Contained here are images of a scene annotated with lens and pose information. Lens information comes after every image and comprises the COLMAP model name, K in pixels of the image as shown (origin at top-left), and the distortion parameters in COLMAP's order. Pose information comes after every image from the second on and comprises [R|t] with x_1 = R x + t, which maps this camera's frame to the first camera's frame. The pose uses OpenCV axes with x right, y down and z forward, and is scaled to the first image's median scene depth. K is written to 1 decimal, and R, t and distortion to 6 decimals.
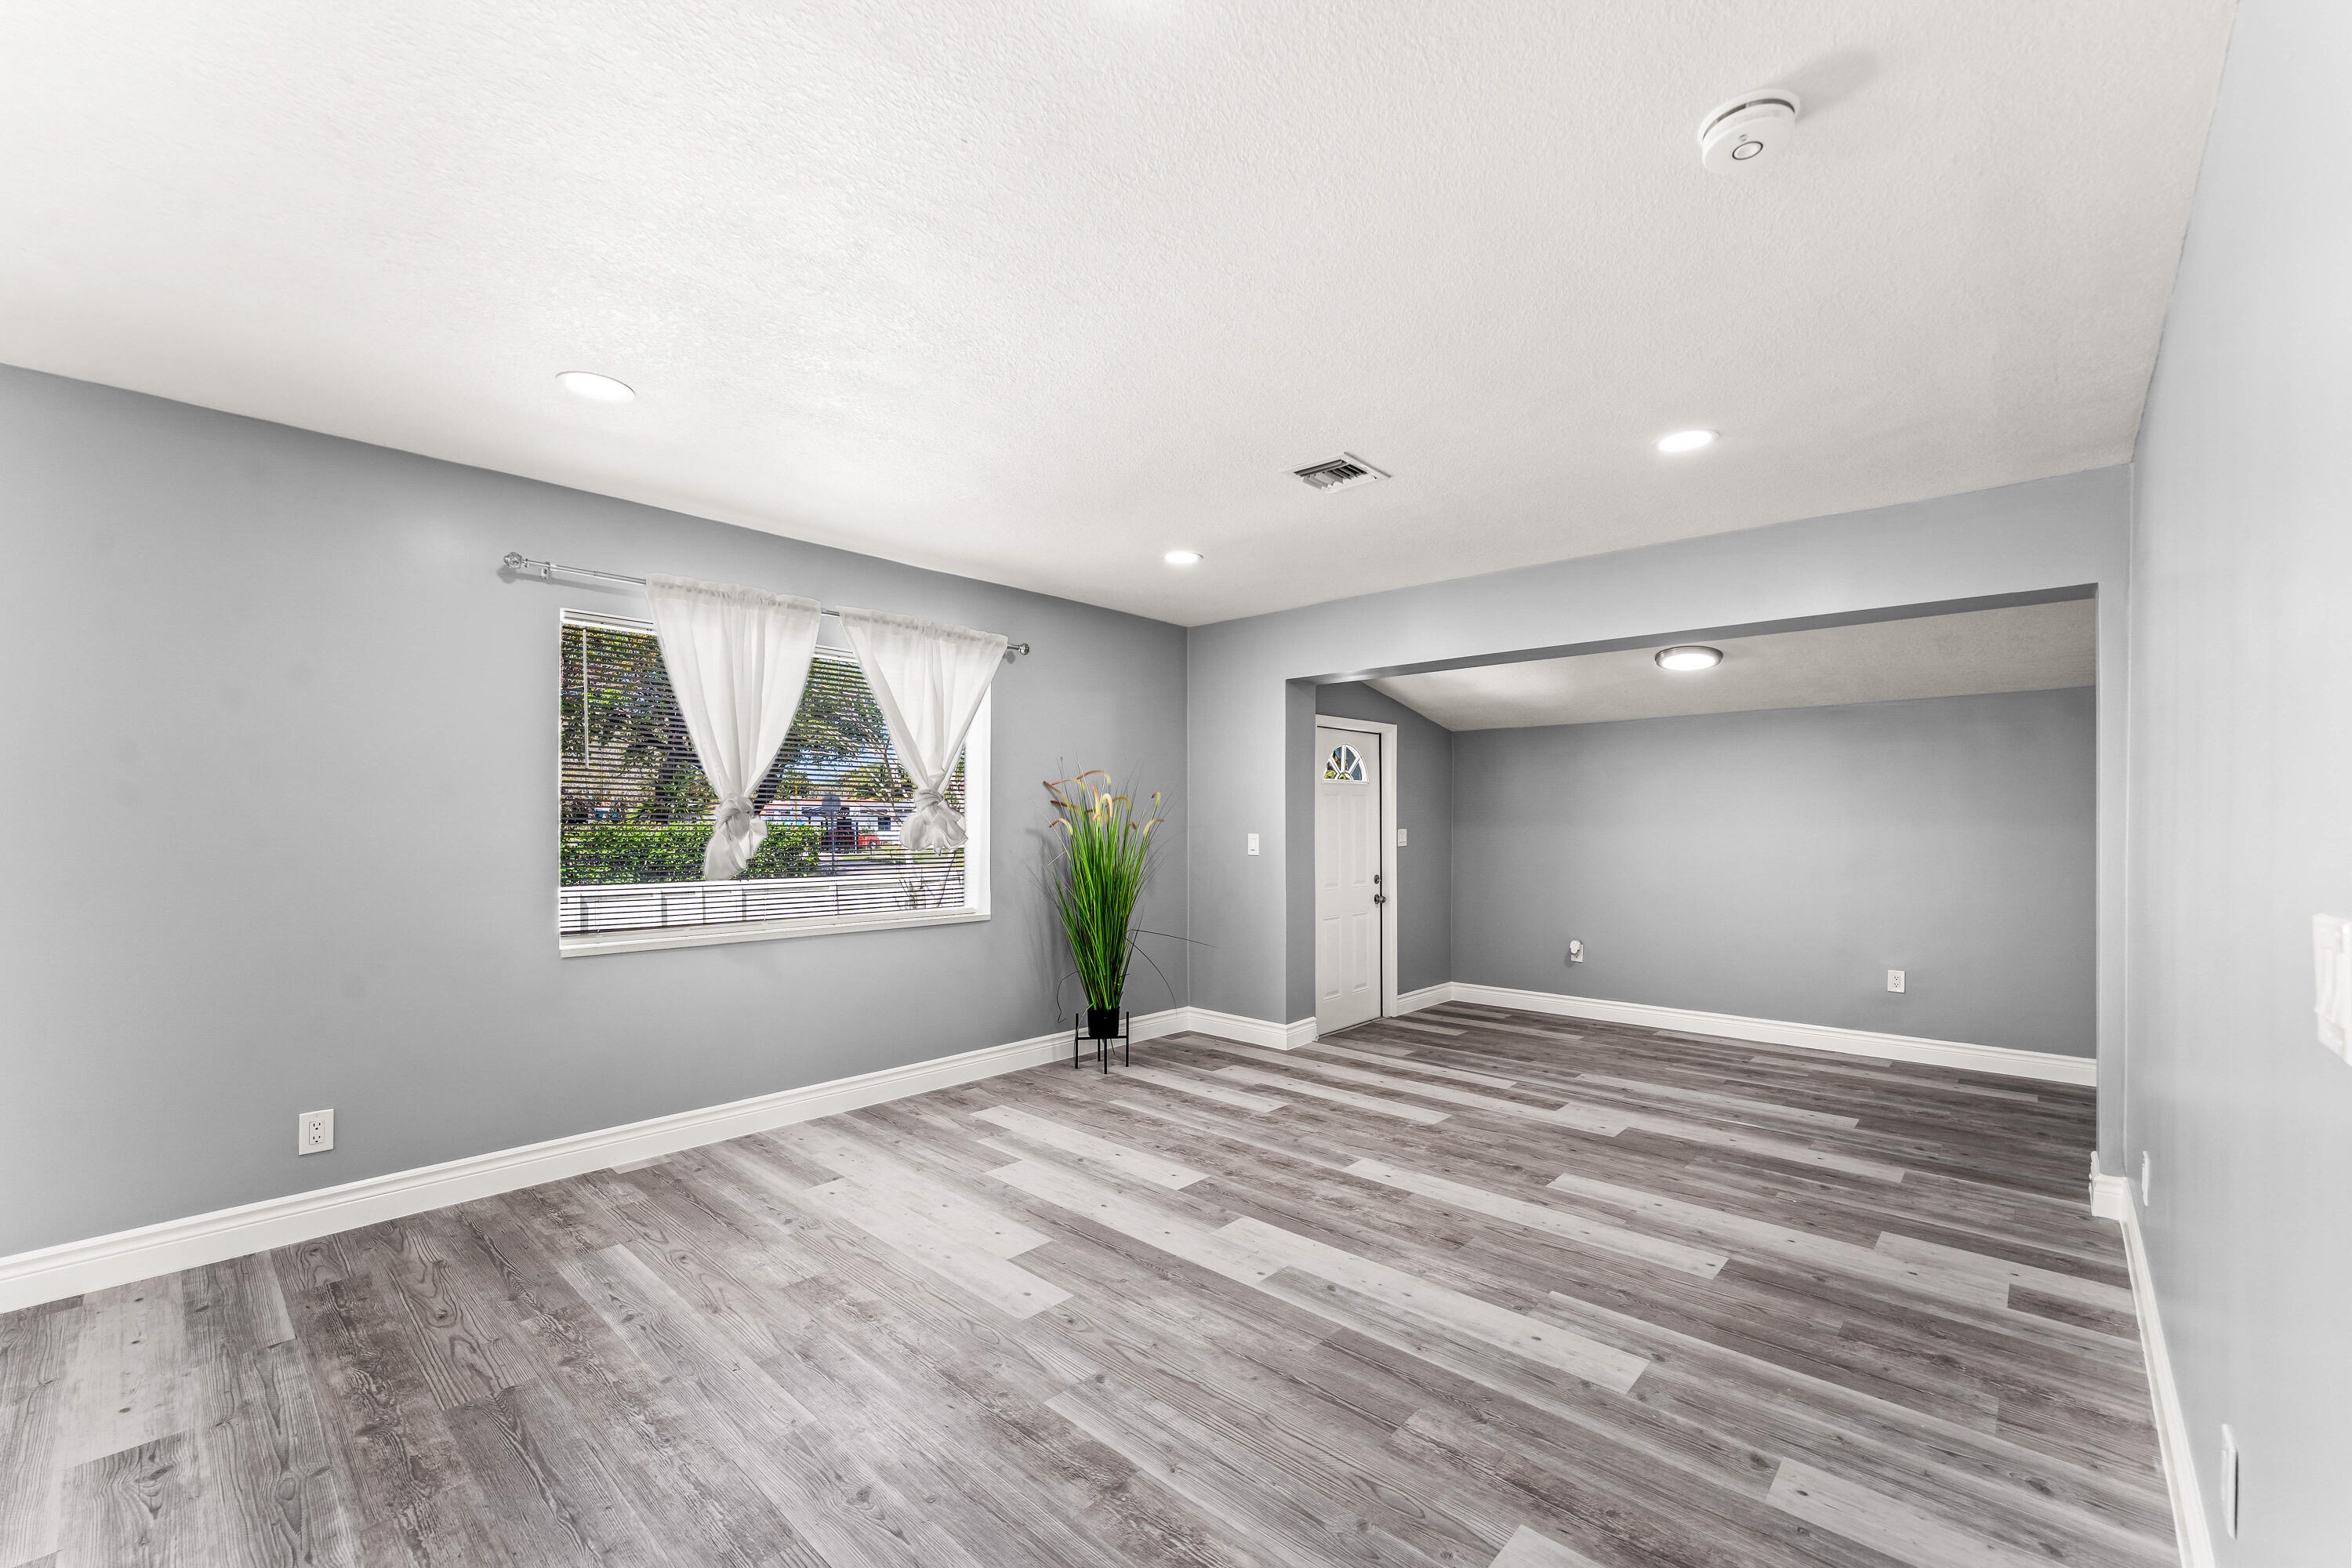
lens RADIAL K [[957.0, 0, 1172.0], [0, 957.0, 801.4], [0, 0, 1]] dist [0.000694, -0.000193]
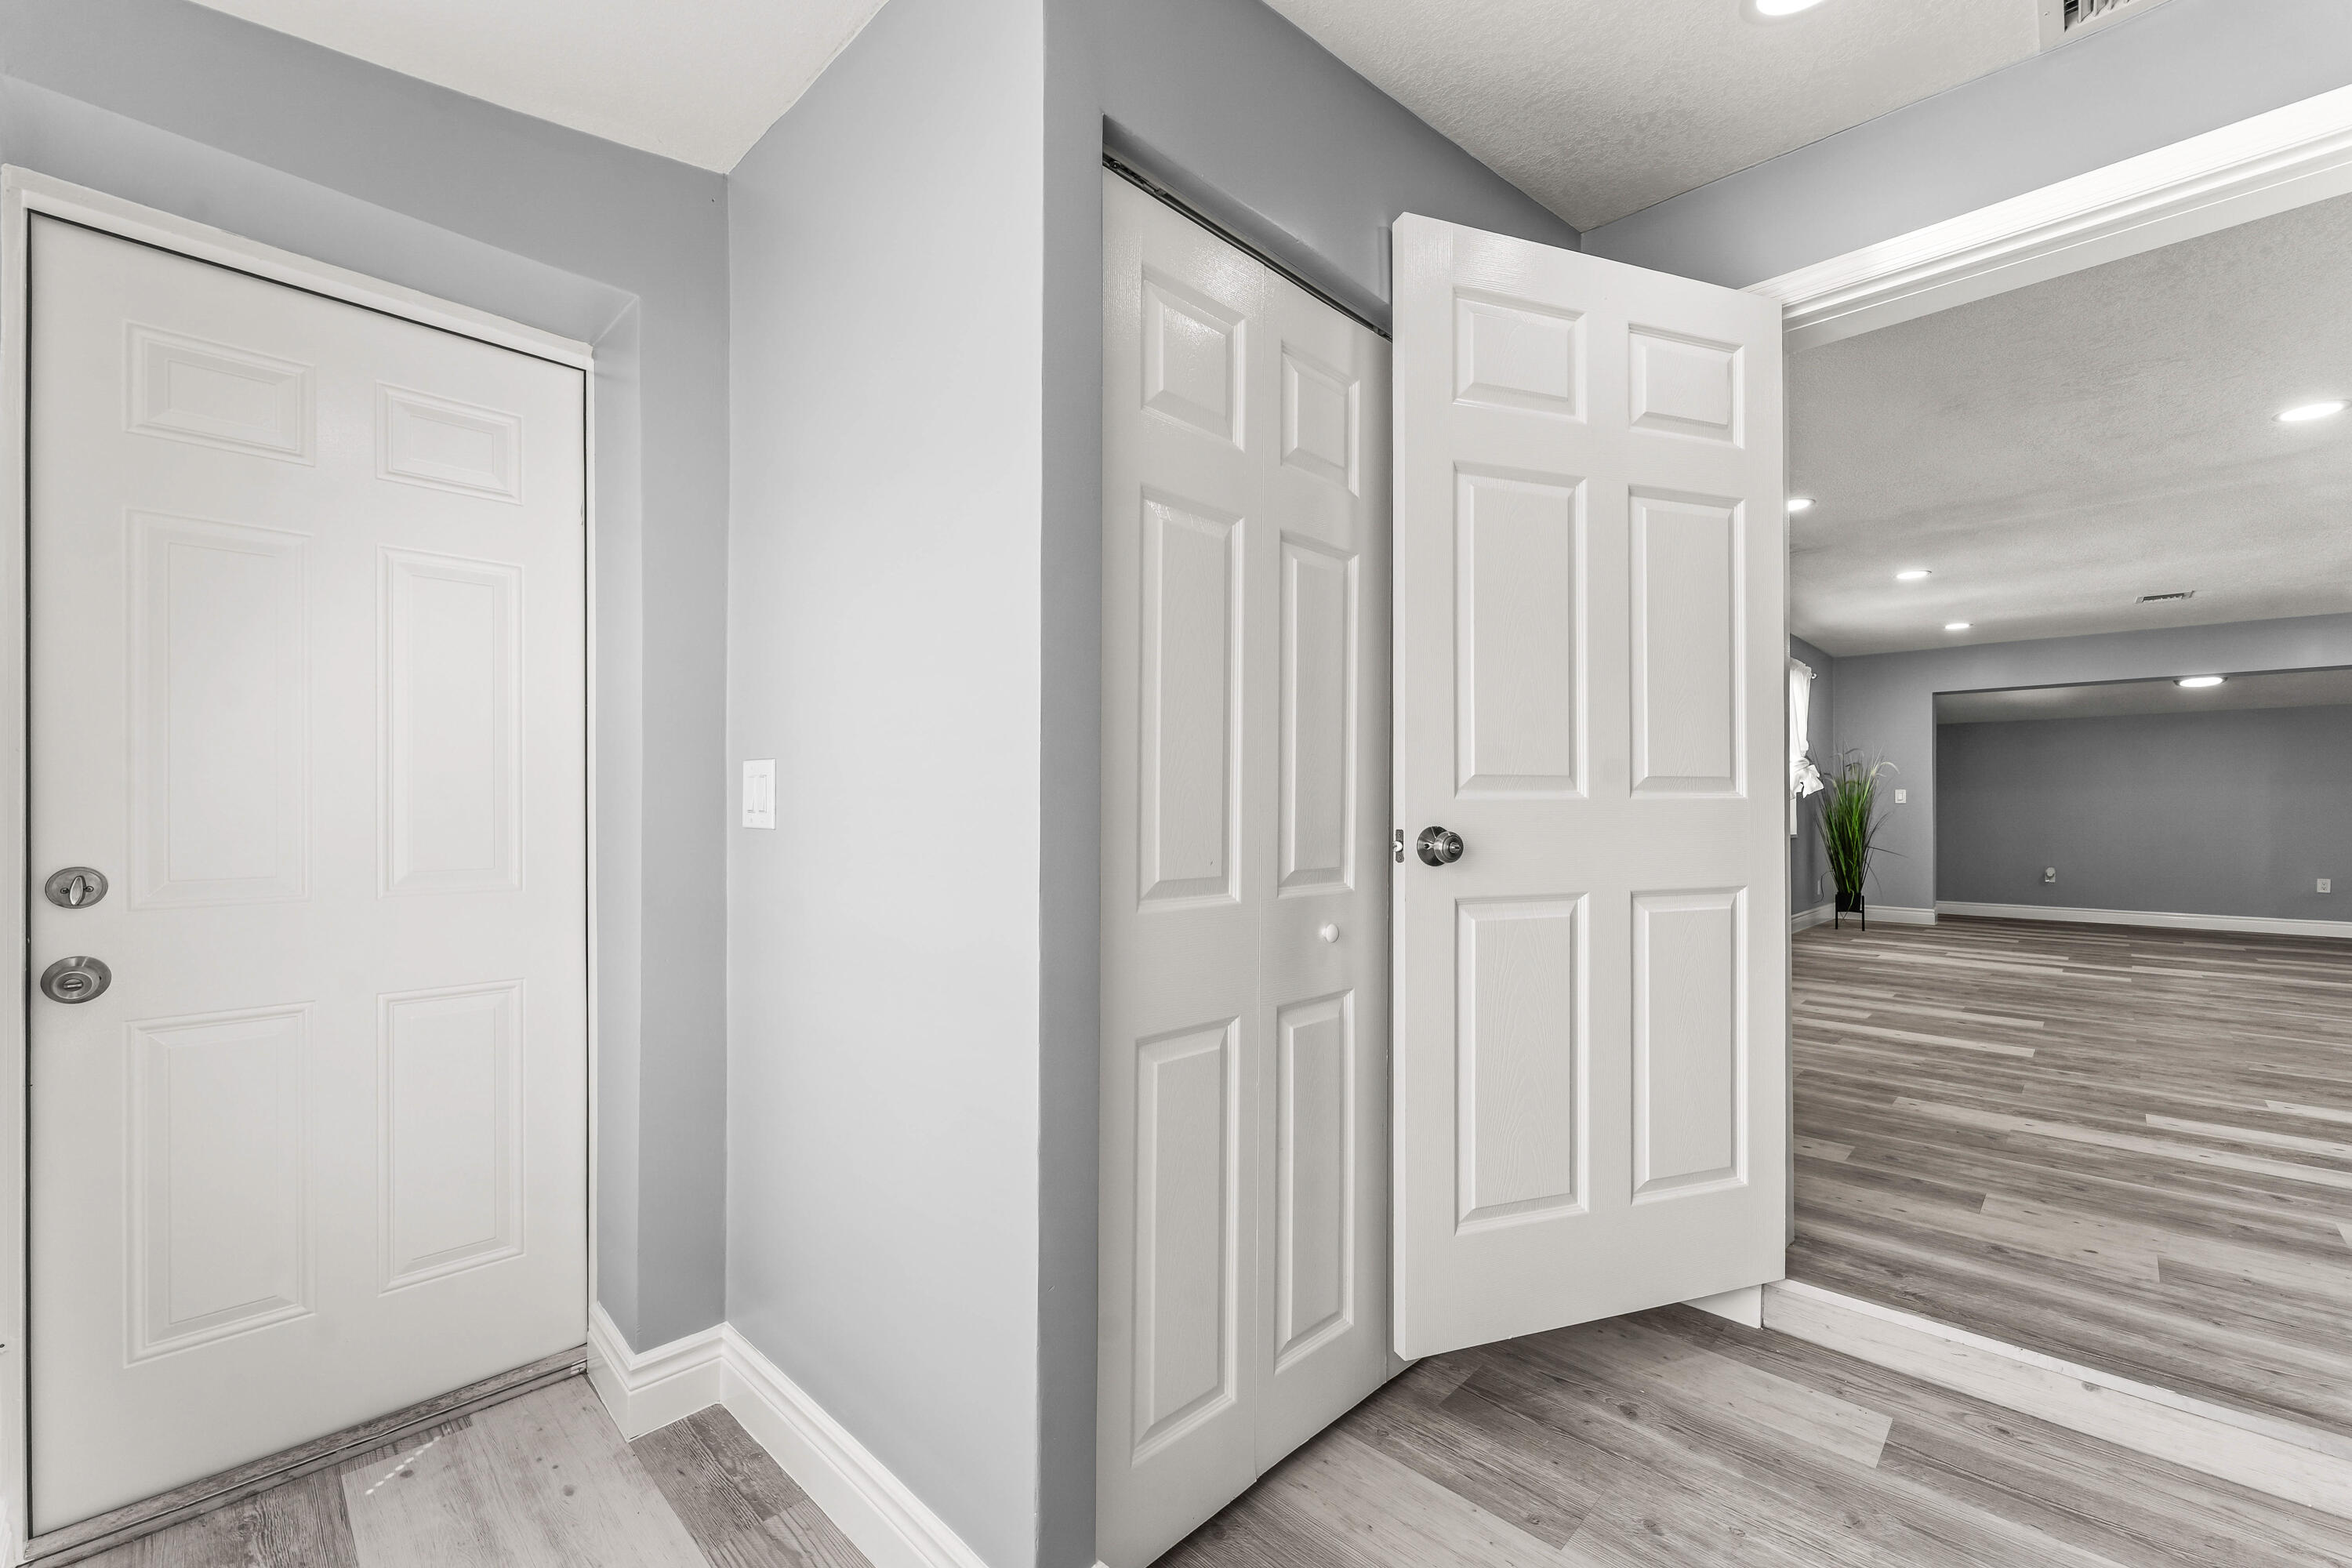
lens RADIAL K [[969.0, 0, 1140.8], [0, 969.0, 803.3], [0, 0, 1]] dist [-0.003139, -0.000370]
pose [[0.999102, 0.001091, -0.042364, -1.733285], [-0.000507, 0.999905, 0.013795, 0.054877], [0.042375, -0.013762, 0.999007, -1.009440]]
